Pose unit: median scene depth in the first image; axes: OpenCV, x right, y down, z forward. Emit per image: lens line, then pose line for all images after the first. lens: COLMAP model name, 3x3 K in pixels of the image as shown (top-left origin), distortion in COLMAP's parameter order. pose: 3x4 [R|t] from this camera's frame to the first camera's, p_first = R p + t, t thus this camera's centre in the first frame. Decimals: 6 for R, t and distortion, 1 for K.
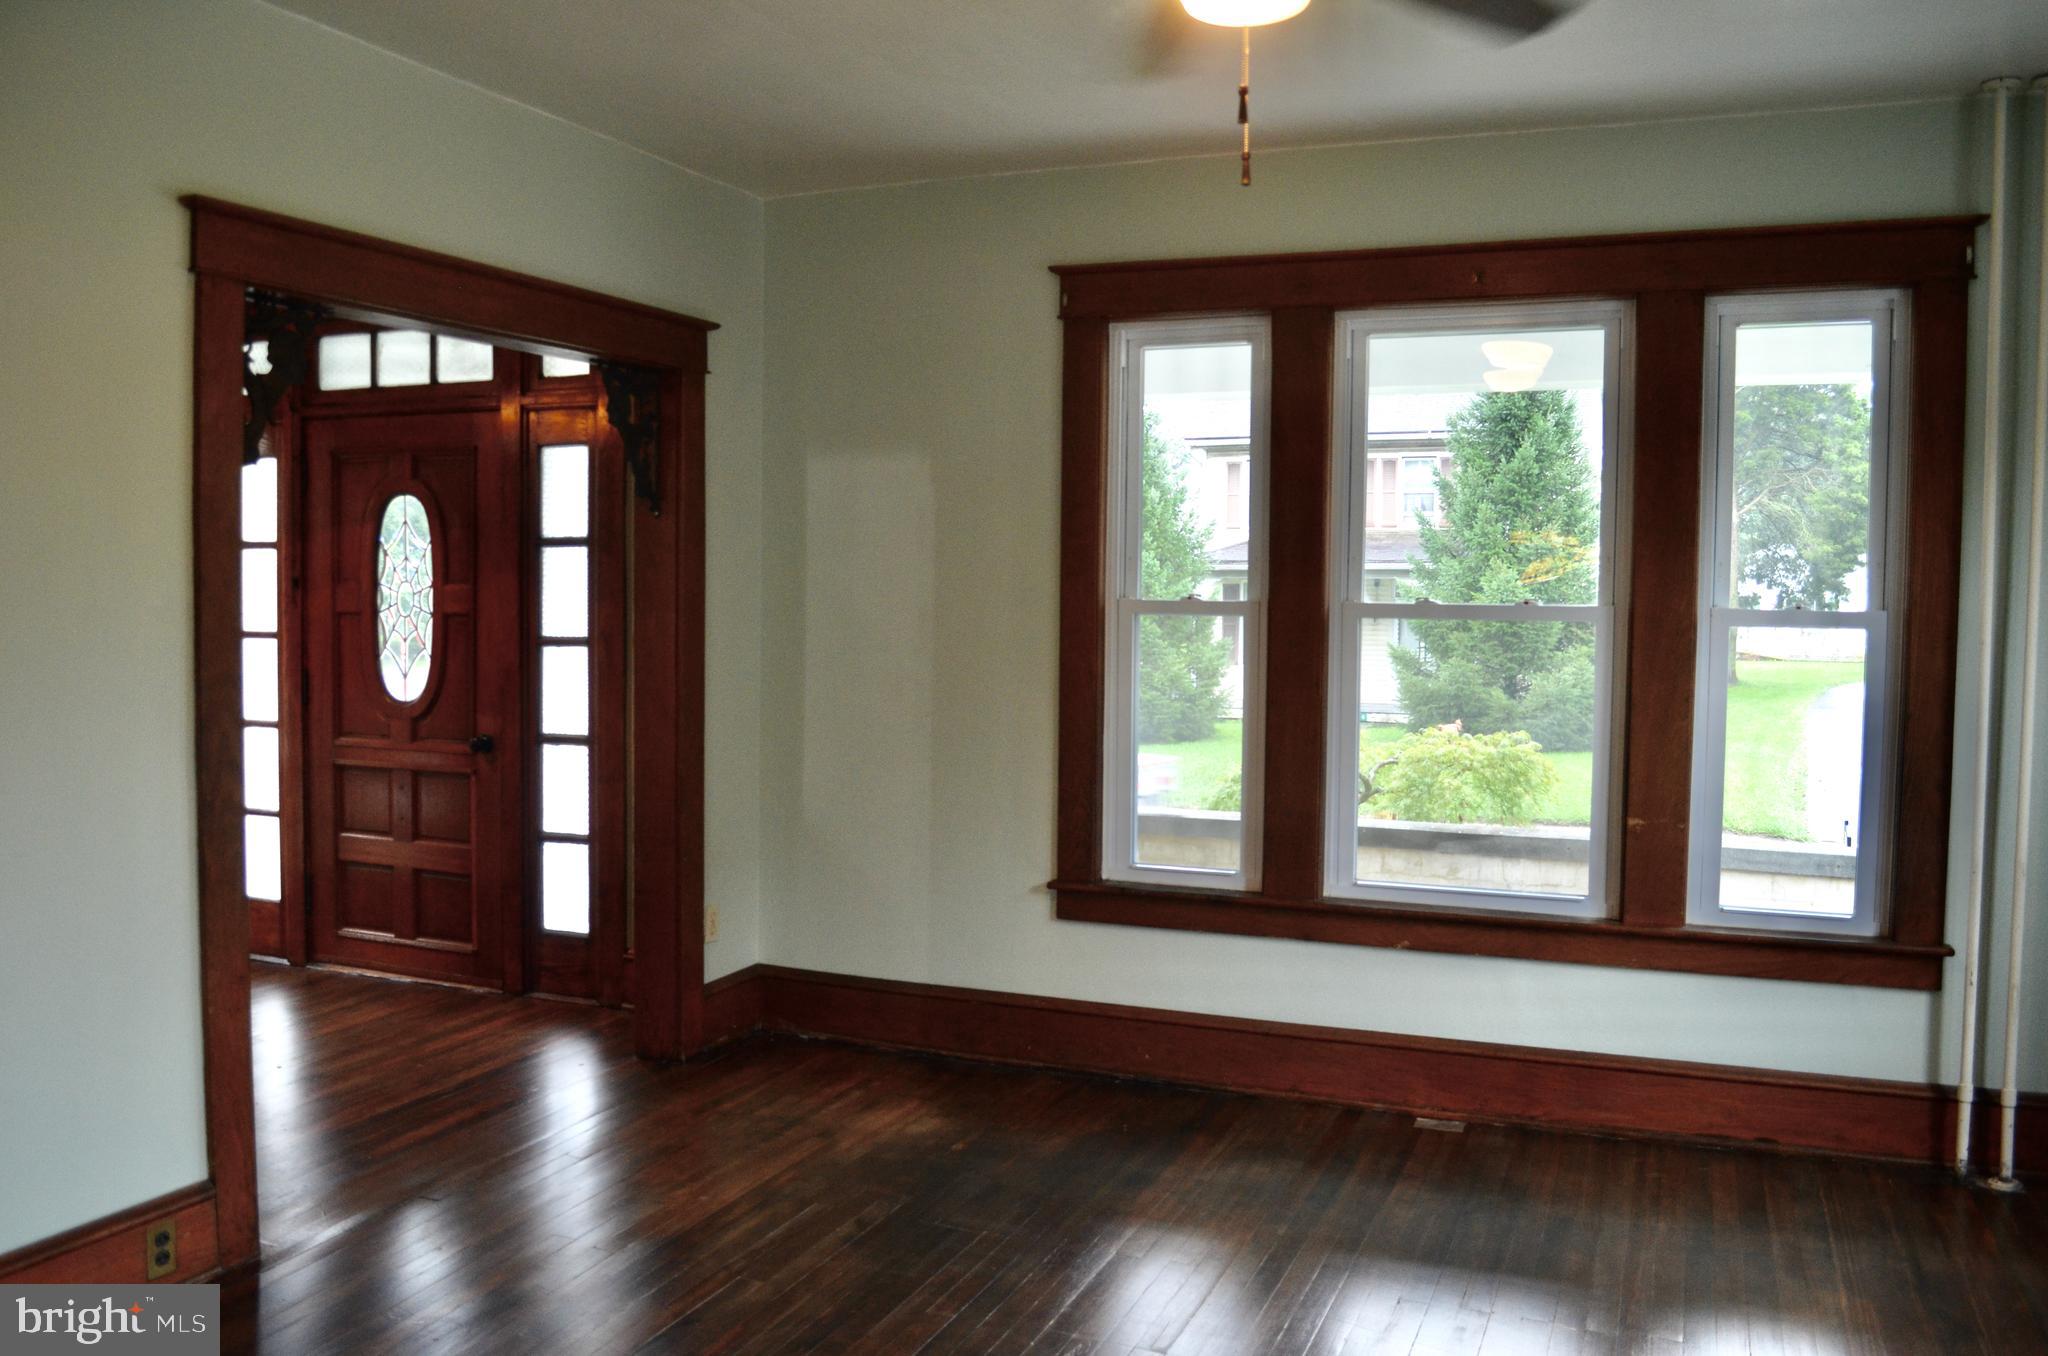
lens RADIAL K [[1615.6, 0, 1032.5], [0, 1615.6, 690.2], [0, 0, 1]] dist [-0.080930, 0.013023]
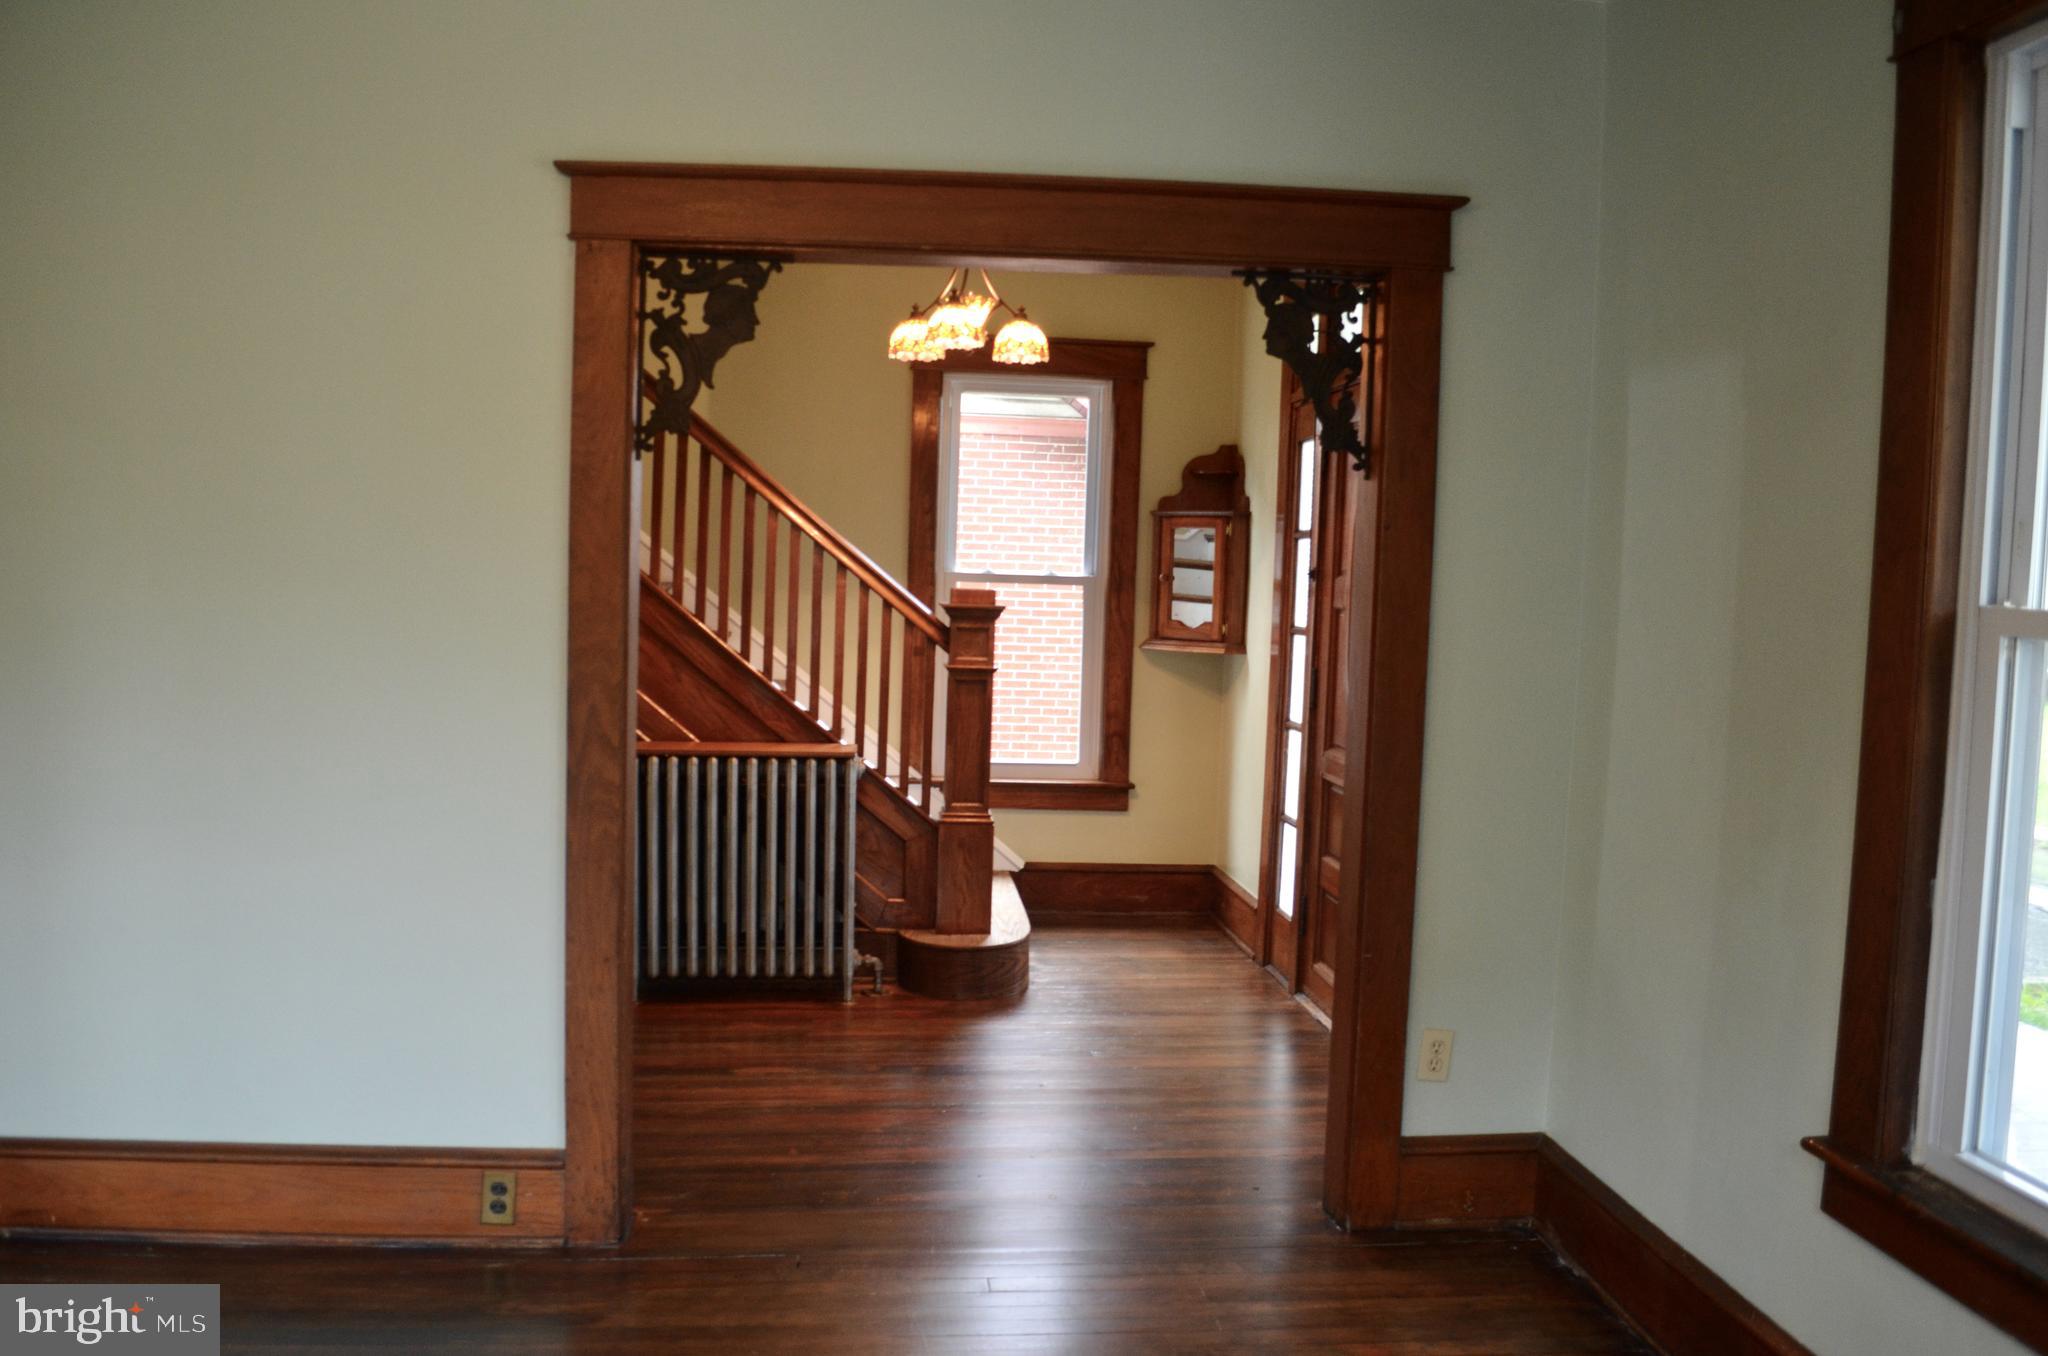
lens RADIAL K [[1599.9, 0, 1027.4], [0, 1599.9, 695.5], [0, 0, 1]] dist [-0.091372, 0.006785]
pose [[0.471027, 0.068440, -0.879460, 0.337972], [-0.076107, 0.996421, 0.036780, -0.025769], [0.878830, 0.049609, 0.474550, 0.544863]]
